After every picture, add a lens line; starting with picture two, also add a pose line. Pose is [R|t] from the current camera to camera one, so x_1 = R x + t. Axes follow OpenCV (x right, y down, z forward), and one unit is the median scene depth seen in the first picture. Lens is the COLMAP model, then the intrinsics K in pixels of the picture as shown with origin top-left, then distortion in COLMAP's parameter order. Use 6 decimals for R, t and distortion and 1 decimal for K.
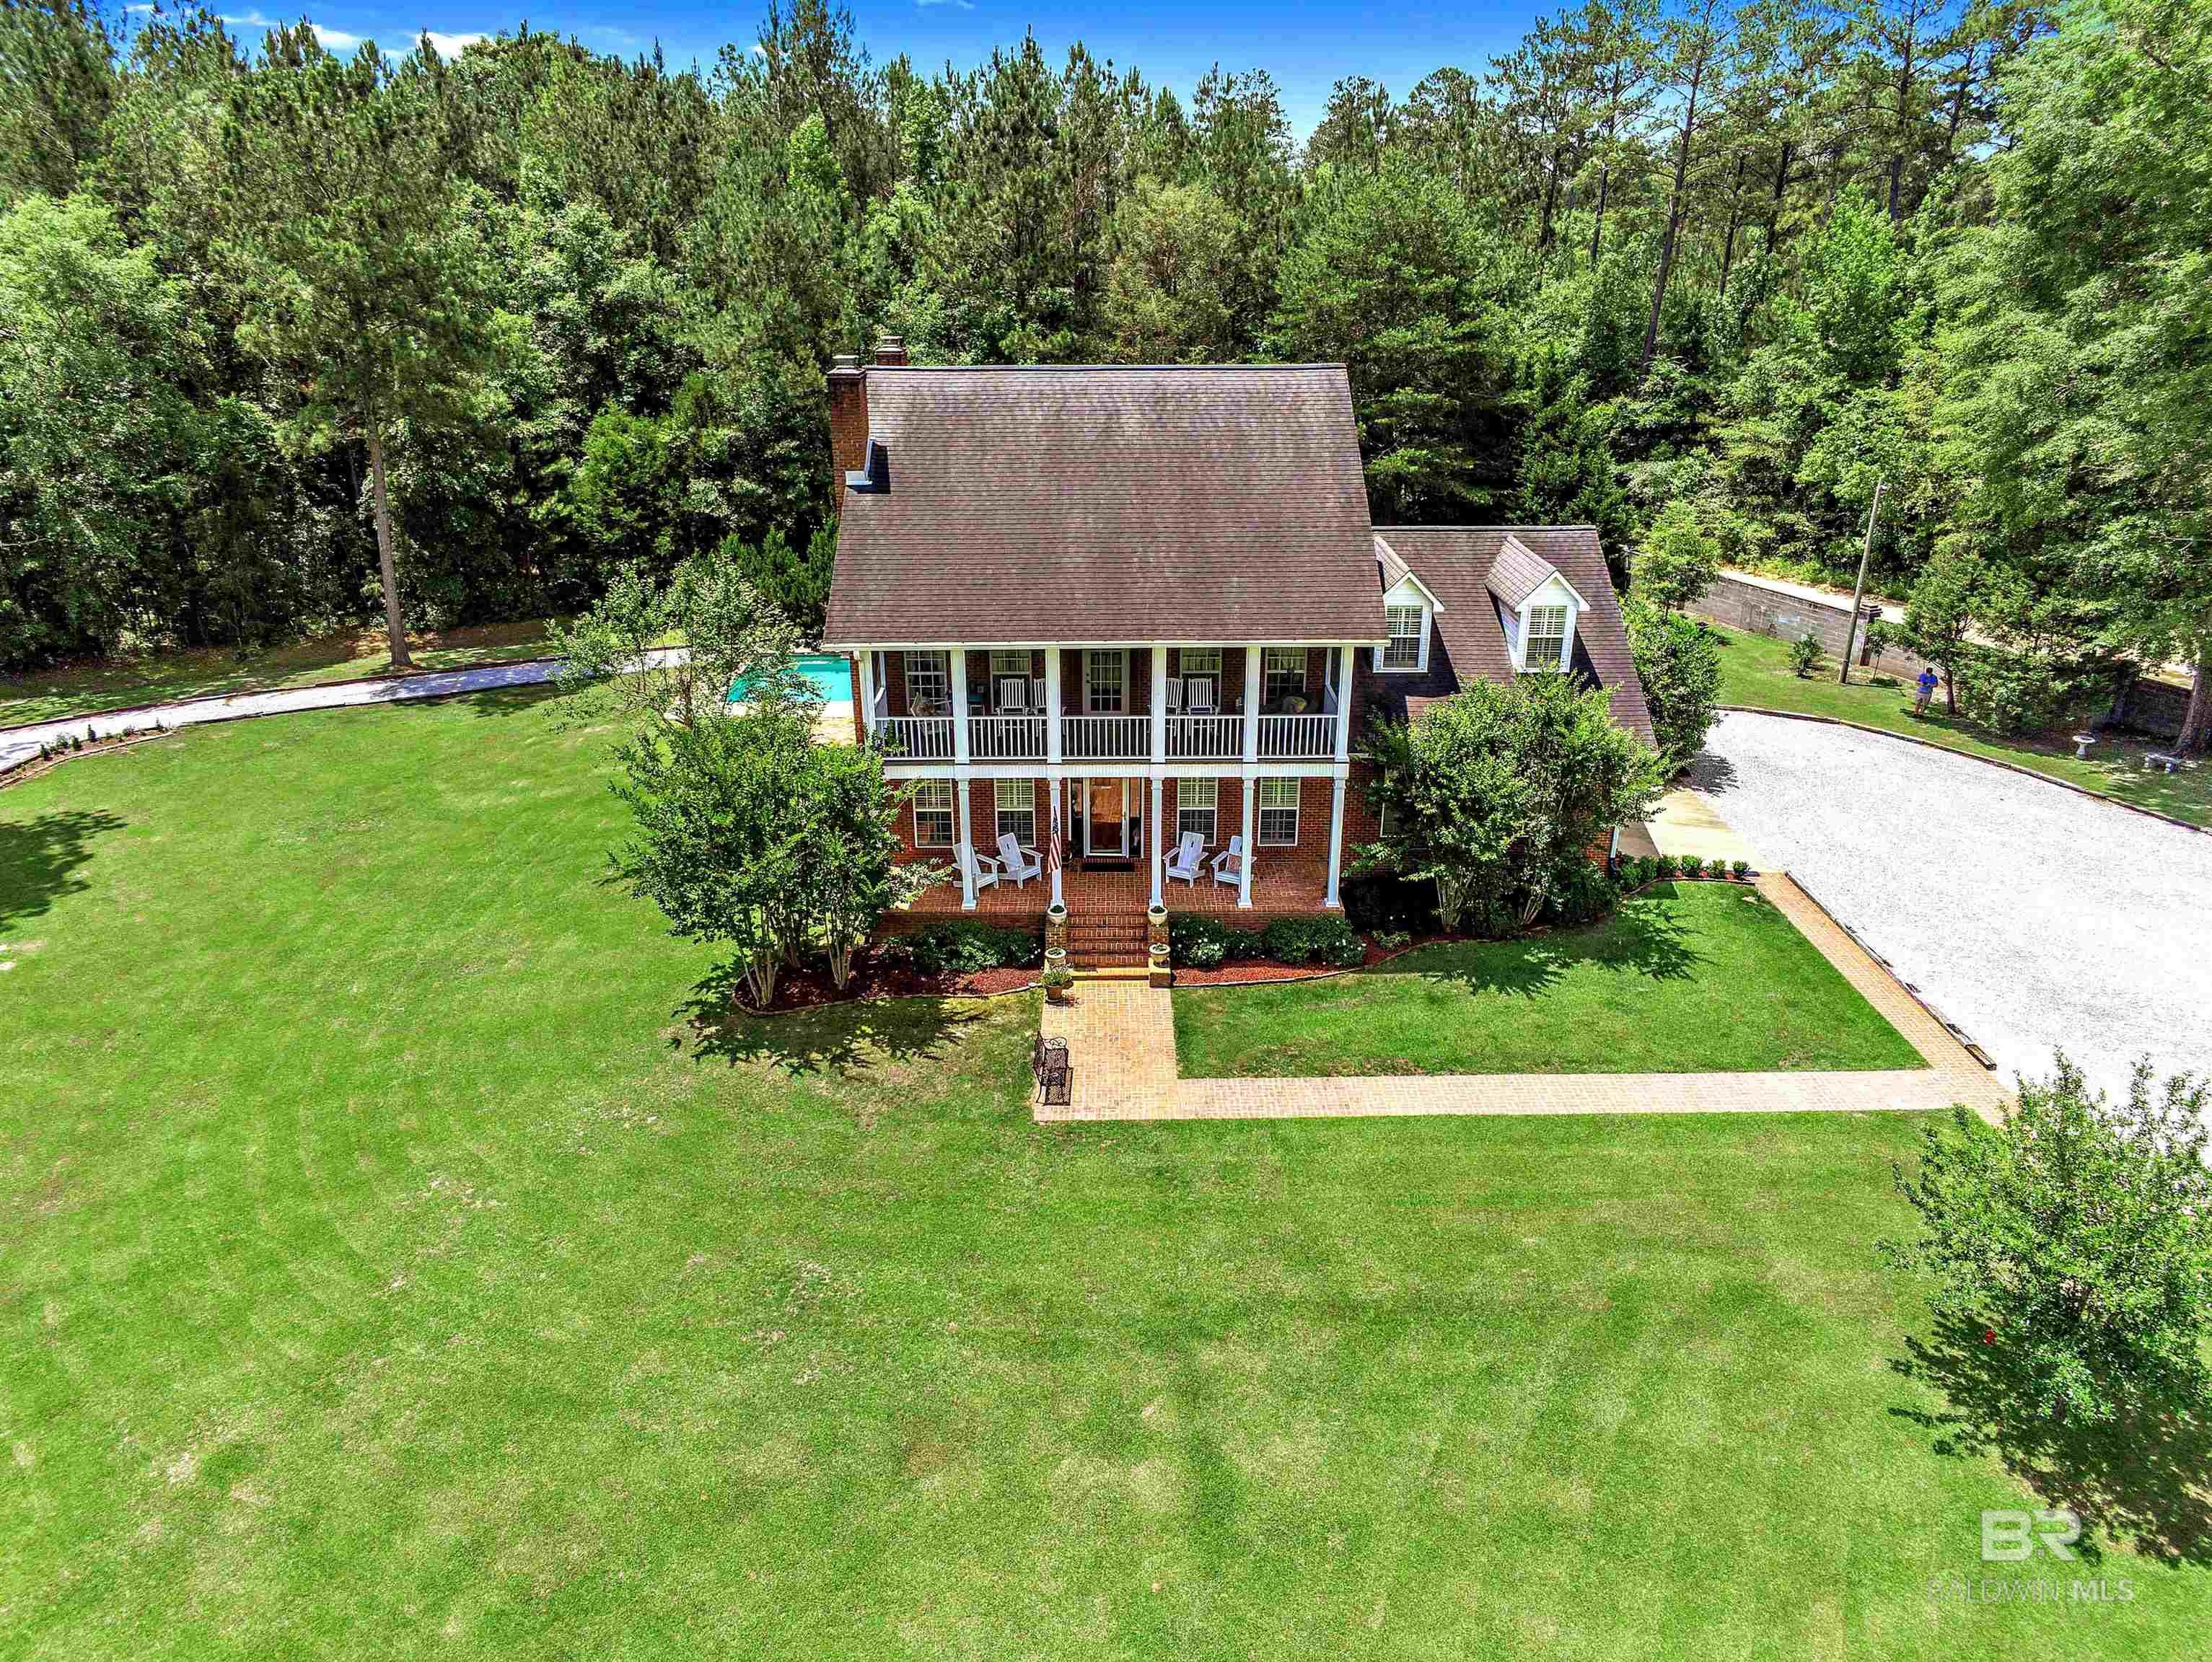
lens RADIAL K [[1407.7, 0, 1108.4], [0, 1407.7, 842.3], [0, 0, 1]] dist [-0.050391, 0.021957]
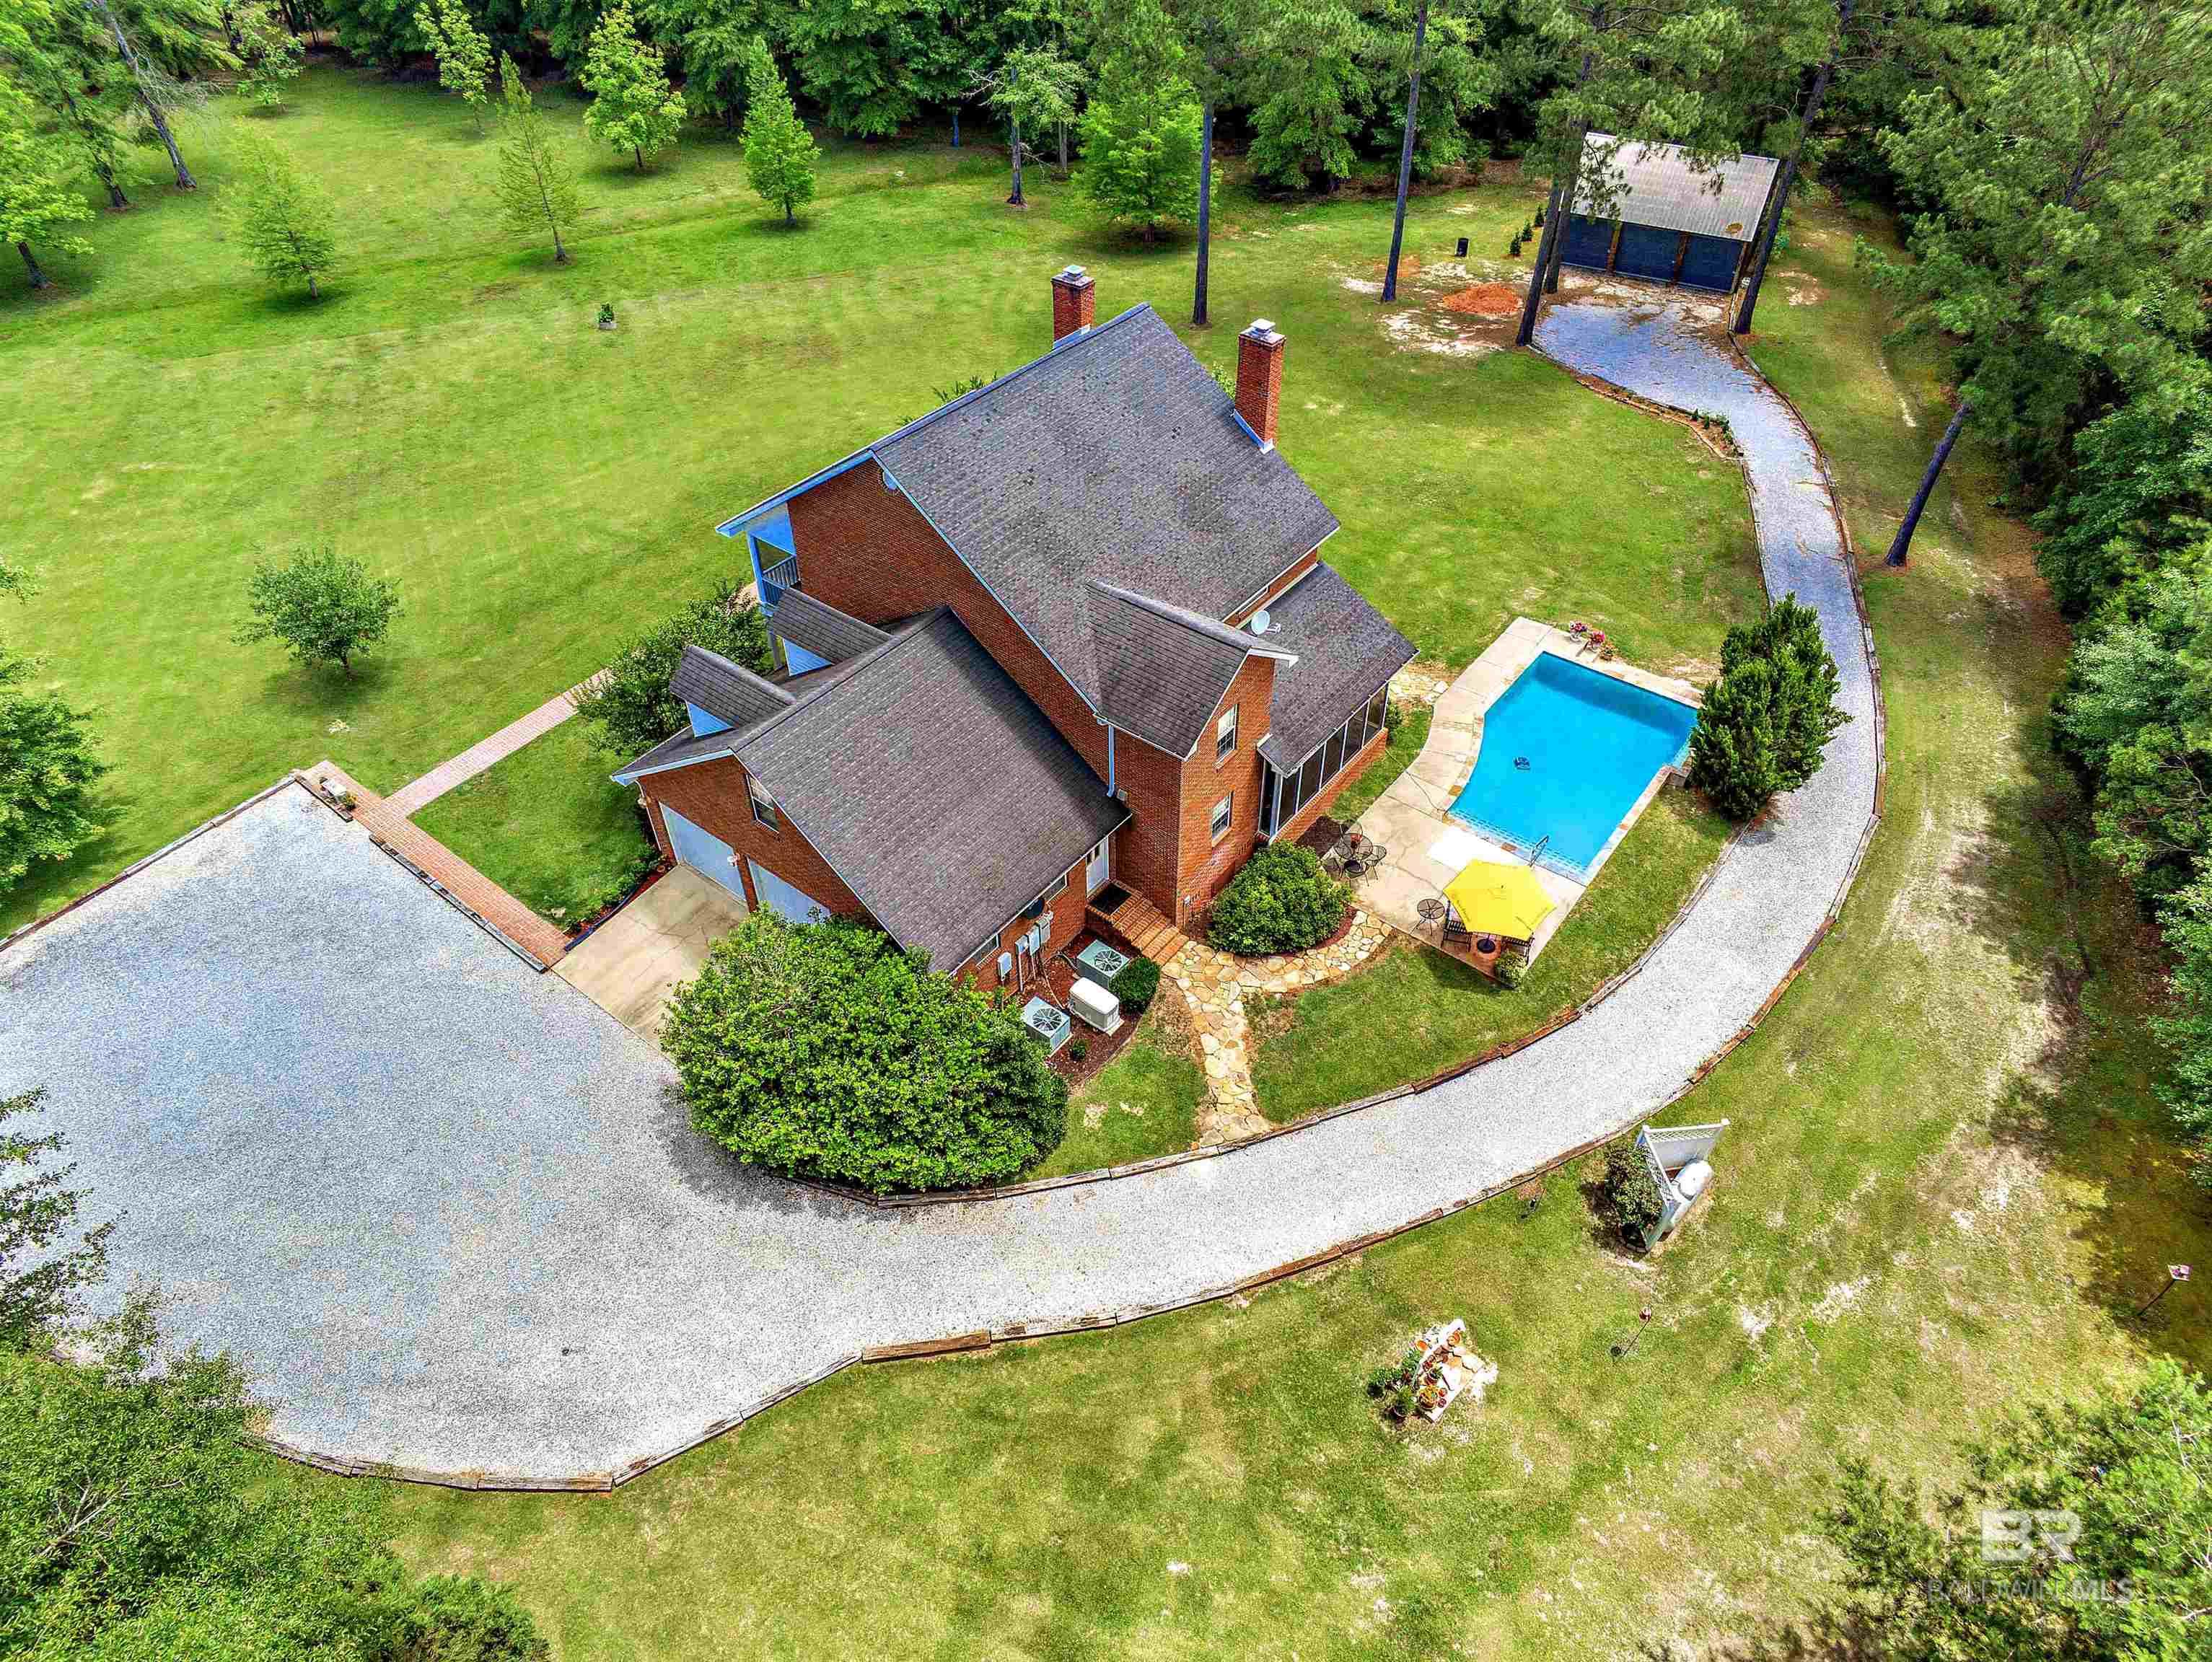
lens RADIAL K [[1407.7, 0, 1097.0], [0, 1407.7, 825.0], [0, 0, 1]] dist [-0.050391, 0.021957]
pose [[-0.625465, 0.528121, -0.574354, 0.830903], [-0.295983, 0.520497, 0.800922, -1.100389], [0.721933, 0.670948, -0.169238, 1.508443]]
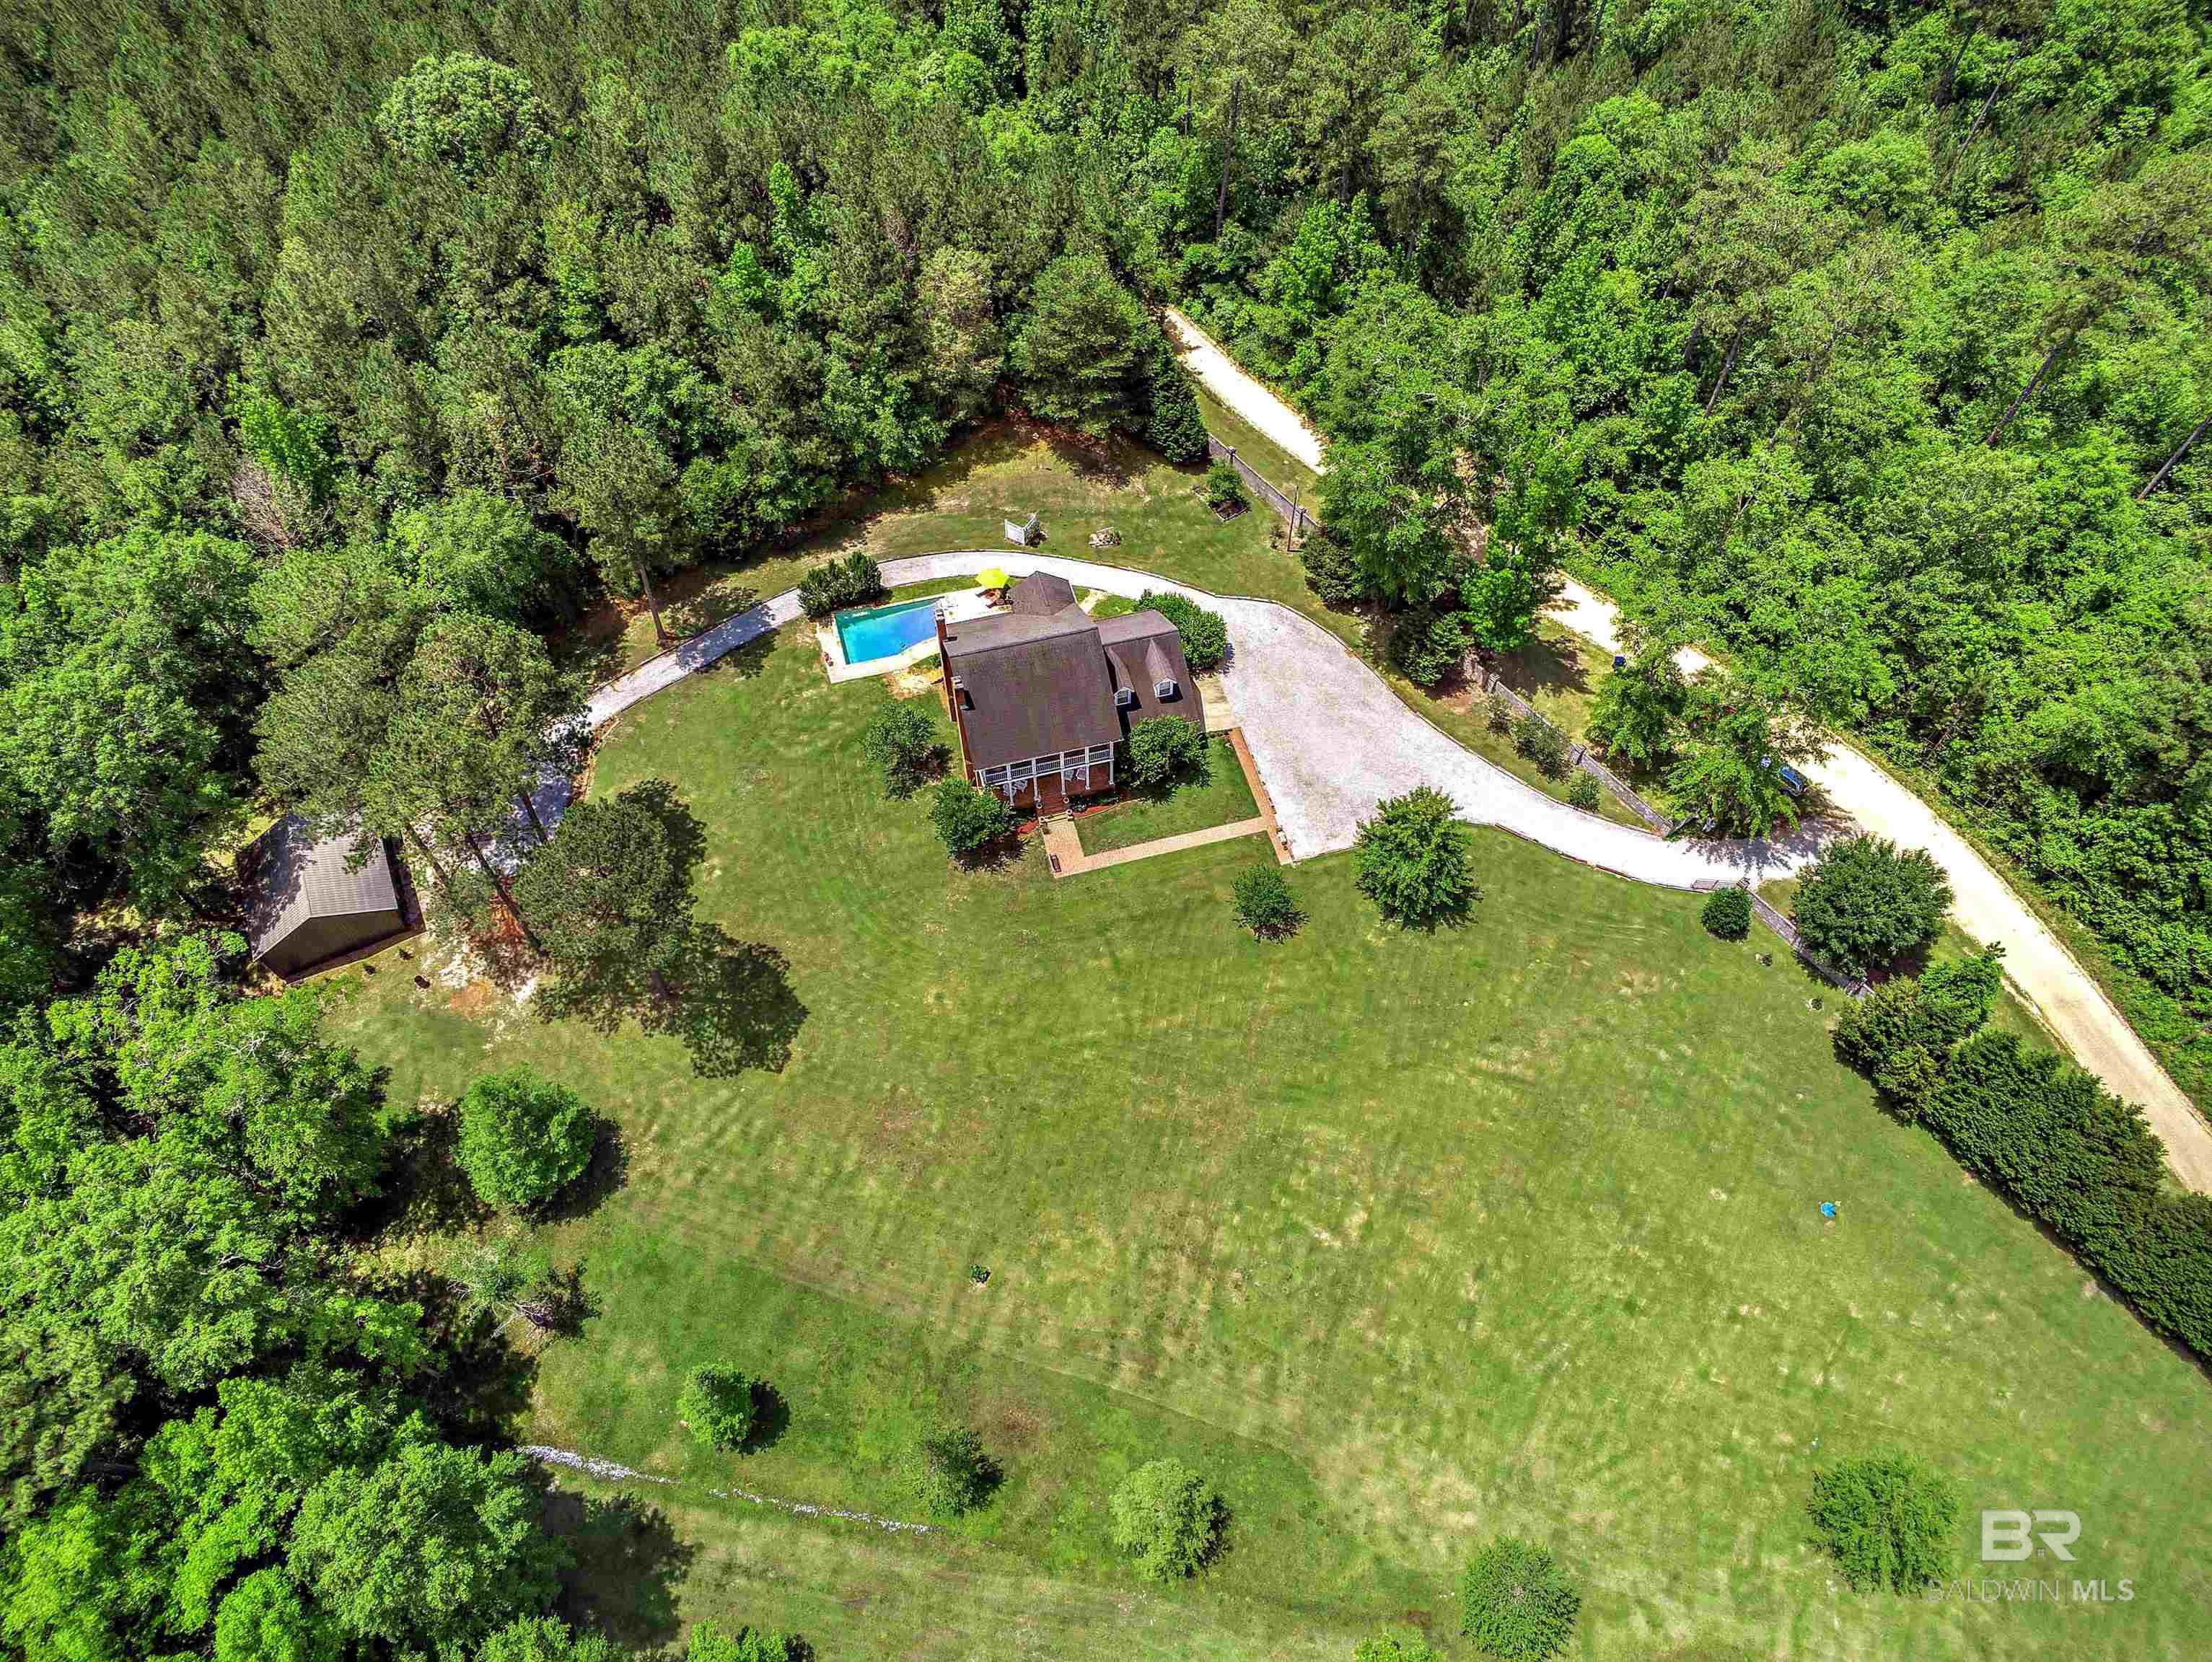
lens RADIAL K [[1407.7, 0, 1118.6], [0, 1407.7, 833.5], [0, 0, 1]] dist [-0.050391, 0.021957]
pose [[0.965868, -0.211415, 0.149673, -0.367232], [0.093935, 0.824351, 0.558230, -1.754882], [-0.241401, -0.525117, 0.816074, -1.894158]]
